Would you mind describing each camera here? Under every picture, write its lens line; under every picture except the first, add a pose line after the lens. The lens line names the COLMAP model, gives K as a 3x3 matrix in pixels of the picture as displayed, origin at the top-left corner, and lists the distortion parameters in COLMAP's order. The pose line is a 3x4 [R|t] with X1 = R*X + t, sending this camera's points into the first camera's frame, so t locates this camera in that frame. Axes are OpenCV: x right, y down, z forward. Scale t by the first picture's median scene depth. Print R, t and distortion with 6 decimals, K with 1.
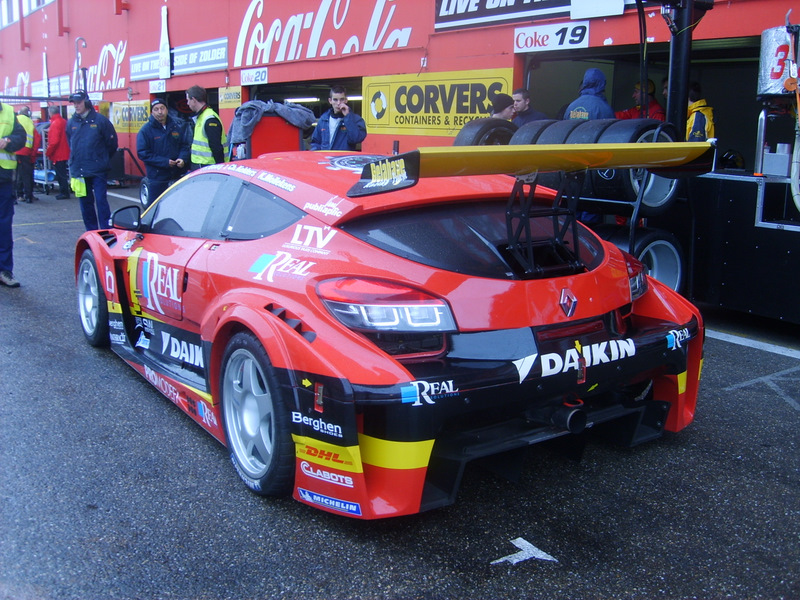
lens RADIAL K [[820.0, 0, 399.7], [0, 820.0, 298.8], [0, 0, 1]] dist [-0.100138, 0.000000]
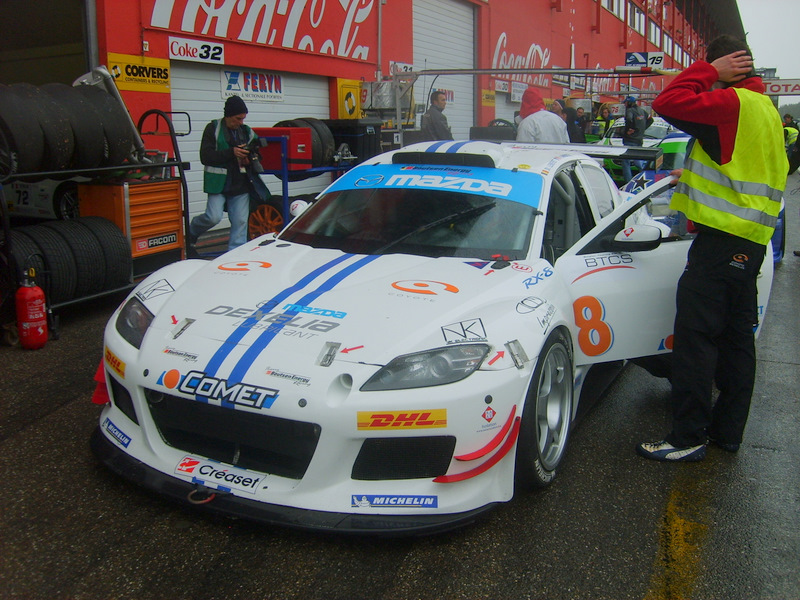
lens RADIAL K [[820.0, 0, 399.0], [0, 820.0, 302.7], [0, 0, 1]] dist [-0.100138, 0.000000]
pose [[-0.500226, -0.161264, 0.850745, -1.061625], [0.208757, 0.931063, 0.299235, -0.288834], [-0.840354, 0.327284, -0.432078, 1.456723]]
